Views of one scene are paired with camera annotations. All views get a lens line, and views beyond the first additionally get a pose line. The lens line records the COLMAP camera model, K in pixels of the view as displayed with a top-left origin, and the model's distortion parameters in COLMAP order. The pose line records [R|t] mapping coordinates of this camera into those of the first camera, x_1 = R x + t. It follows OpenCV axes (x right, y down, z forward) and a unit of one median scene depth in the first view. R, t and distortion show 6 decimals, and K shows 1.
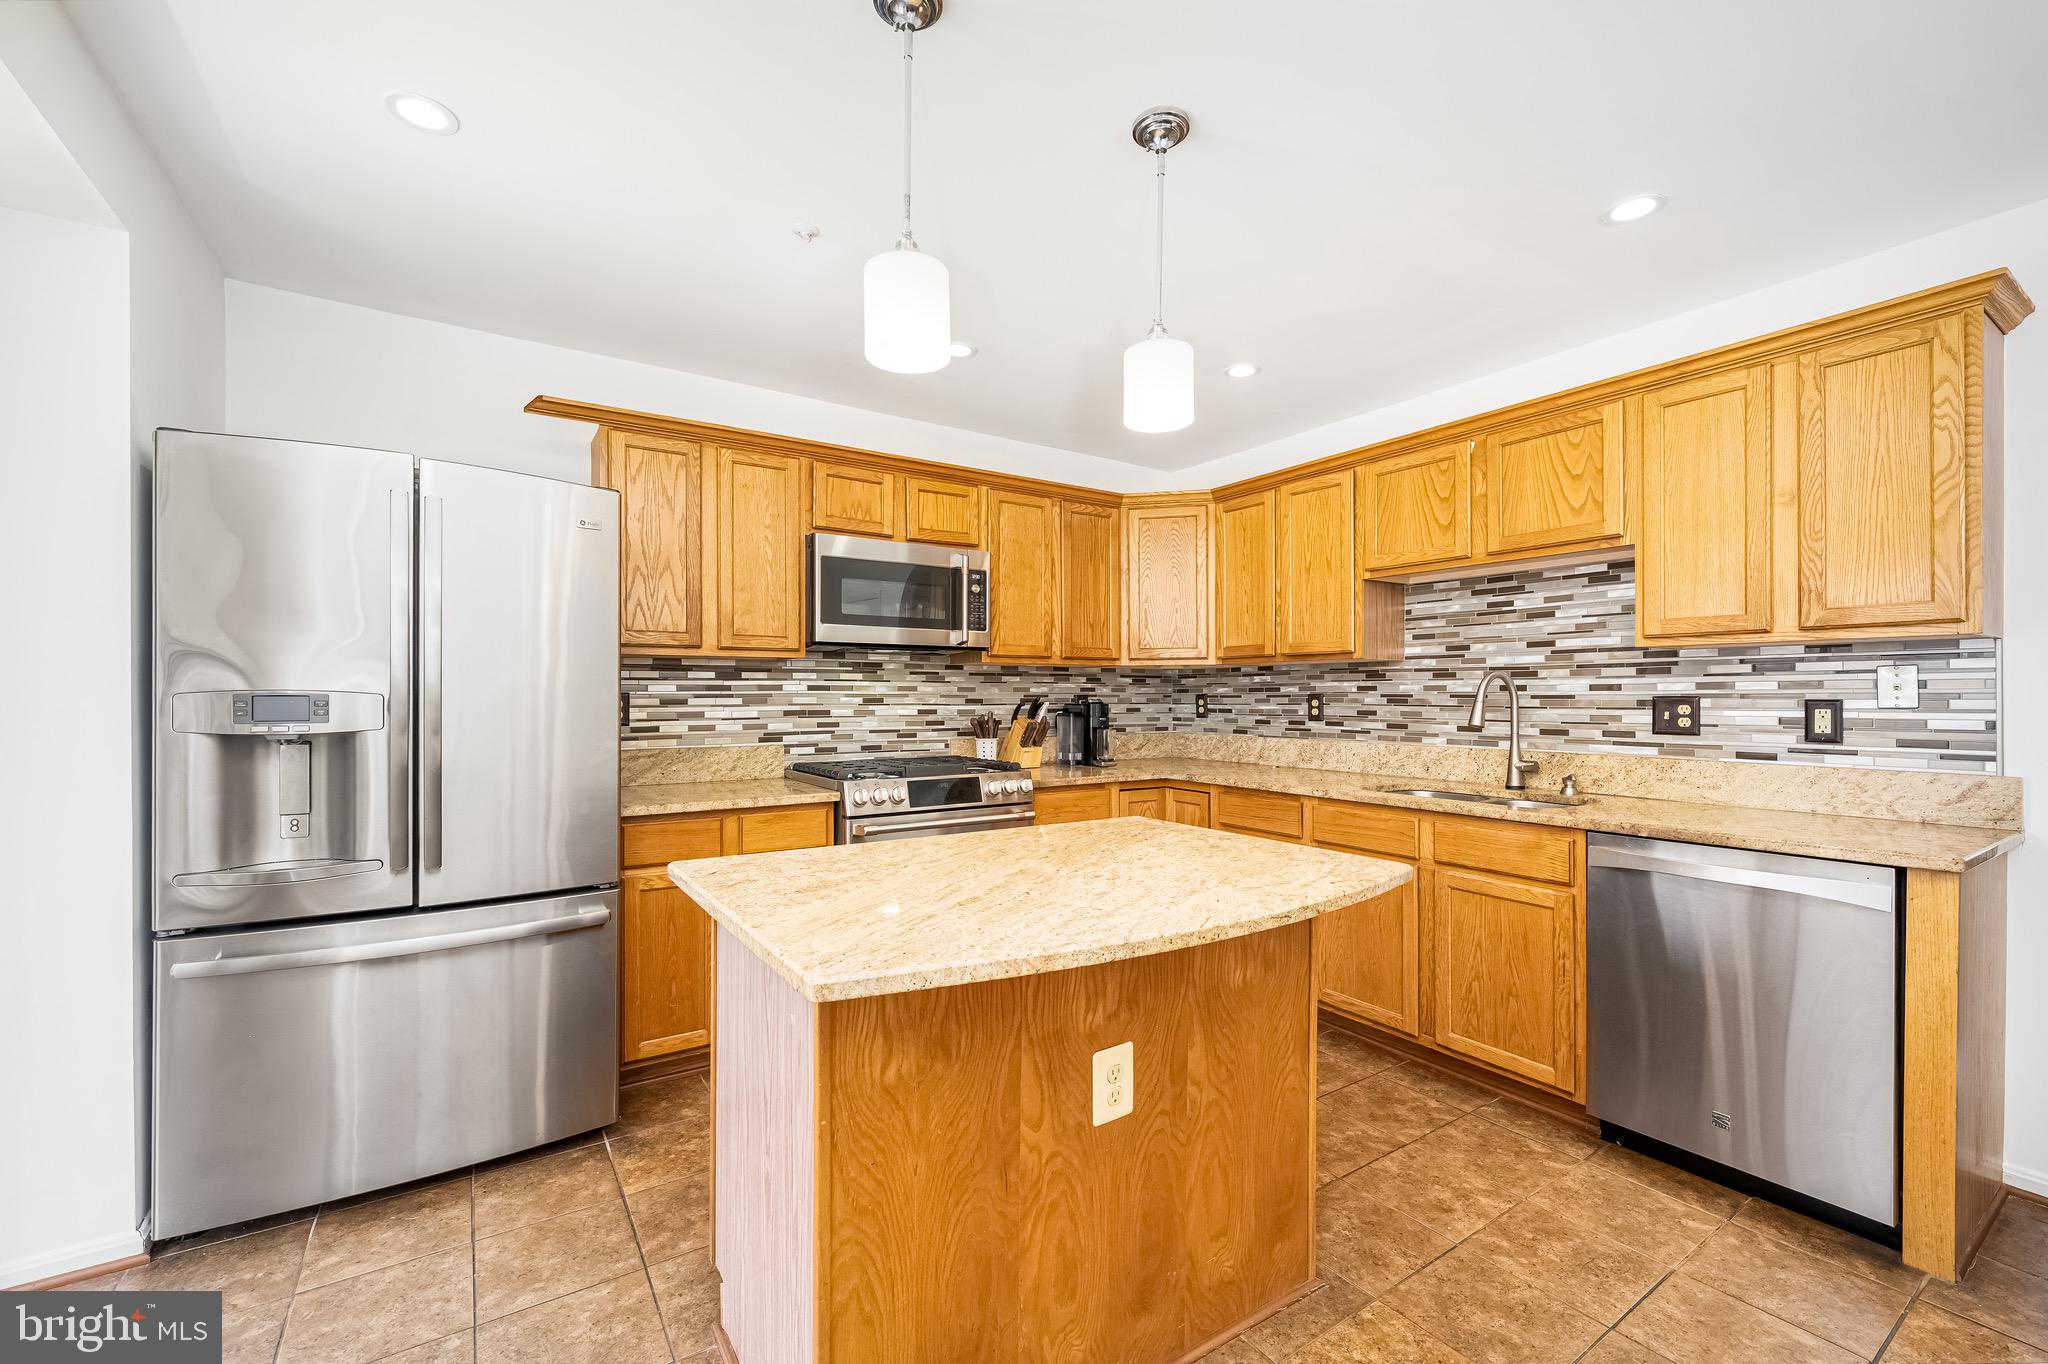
lens RADIAL K [[836.2, 0, 1034.1], [0, 836.2, 699.4], [0, 0, 1]] dist [-0.001698, -0.000014]
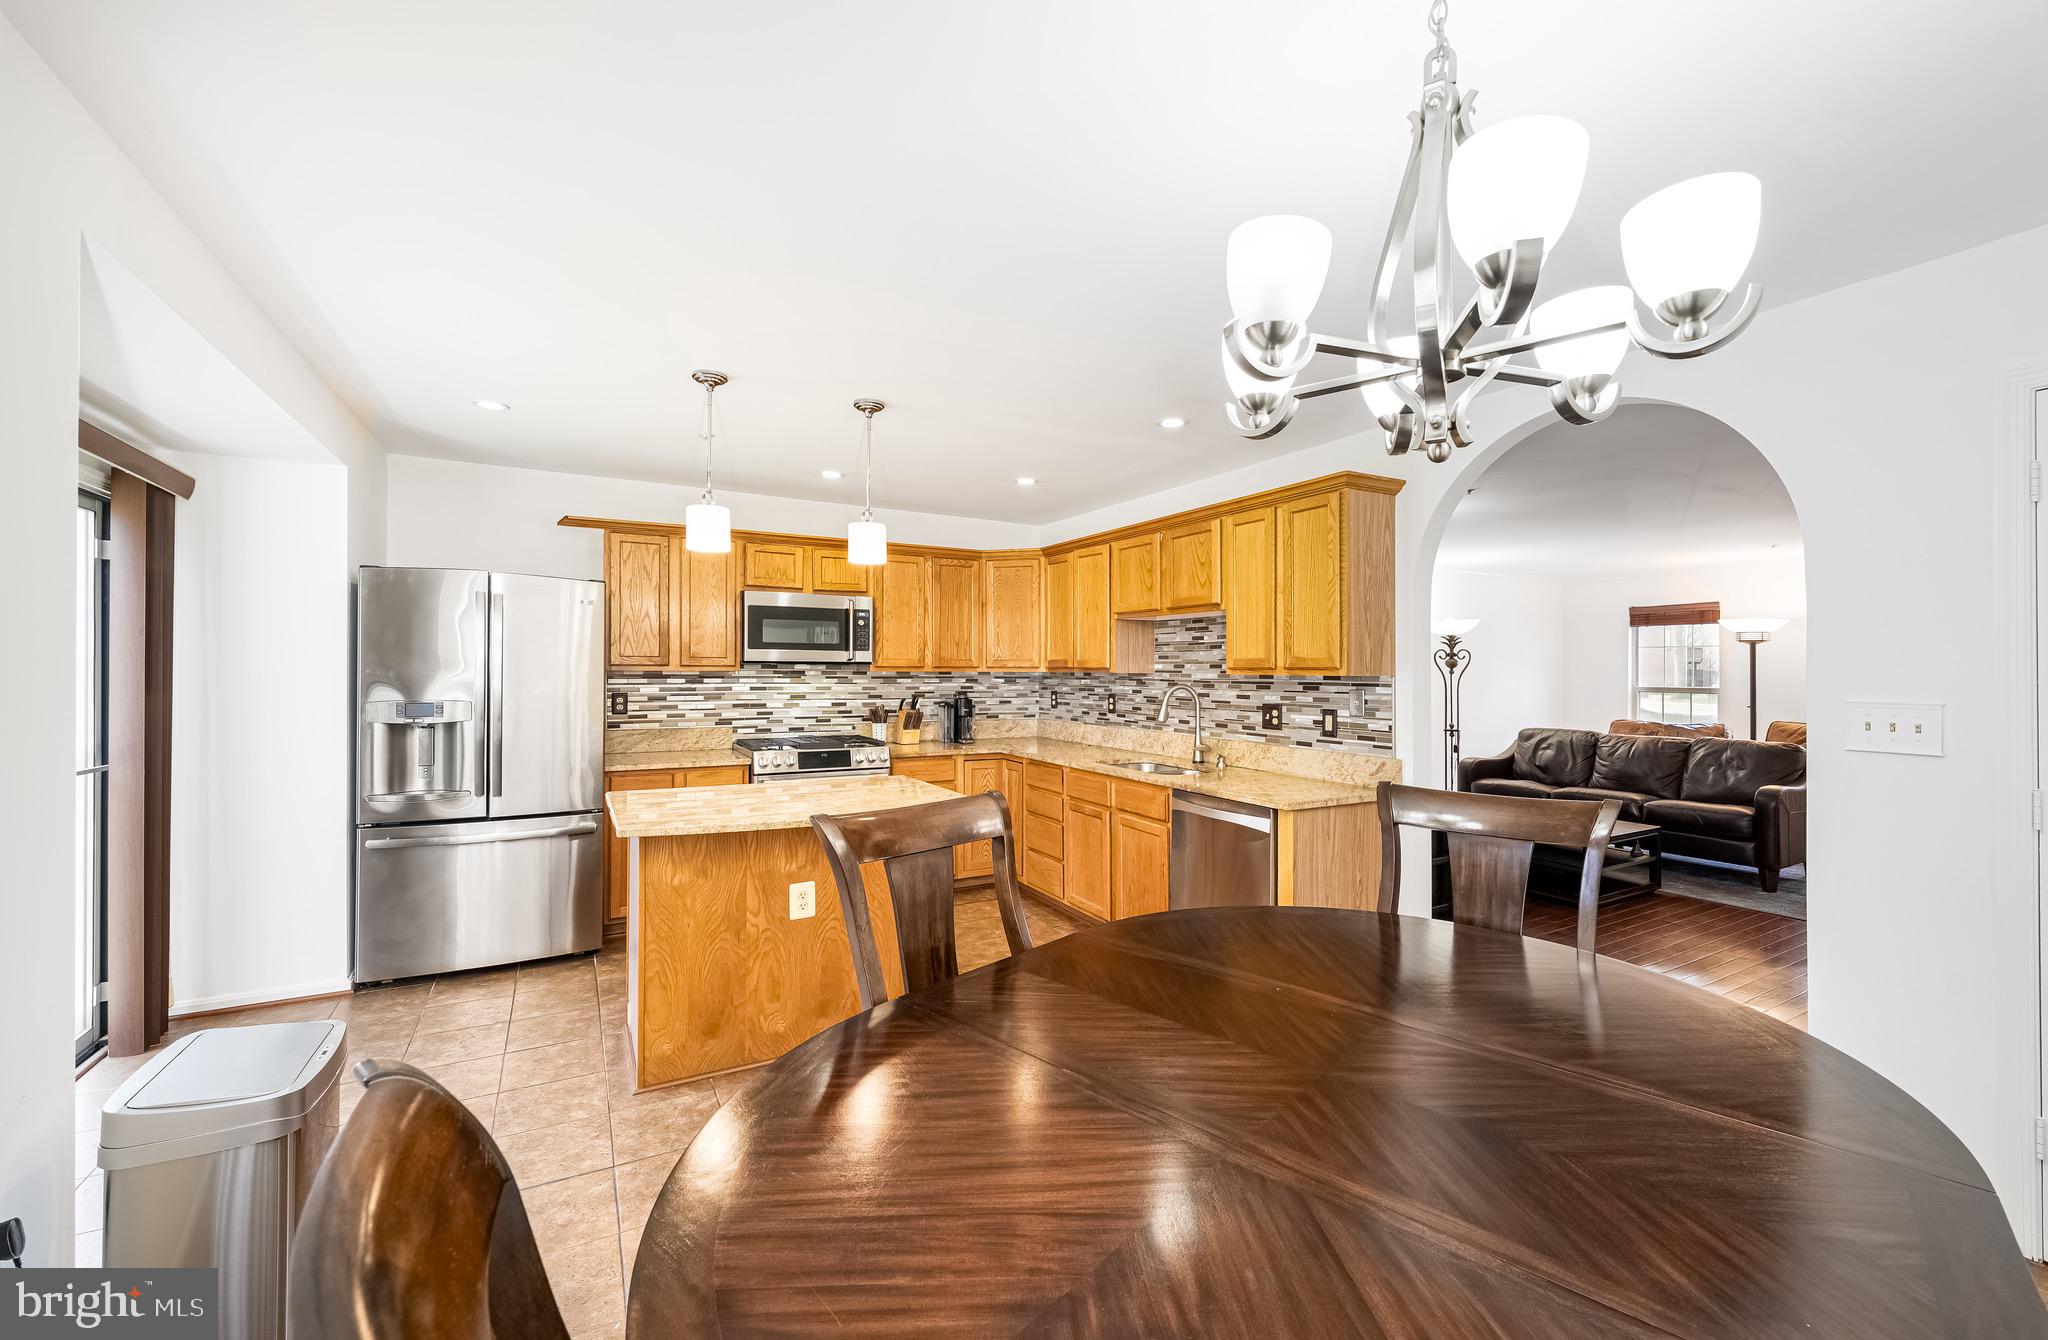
lens RADIAL K [[808.7, 0, 1043.3], [0, 808.7, 673.6], [0, 0, 1]] dist [-0.000301, -0.000069]
pose [[0.997919, 0.007560, -0.064035, 0.357052], [-0.007554, 0.999971, 0.000336, -0.046779], [0.064036, 0.000149, 0.997948, -0.420916]]
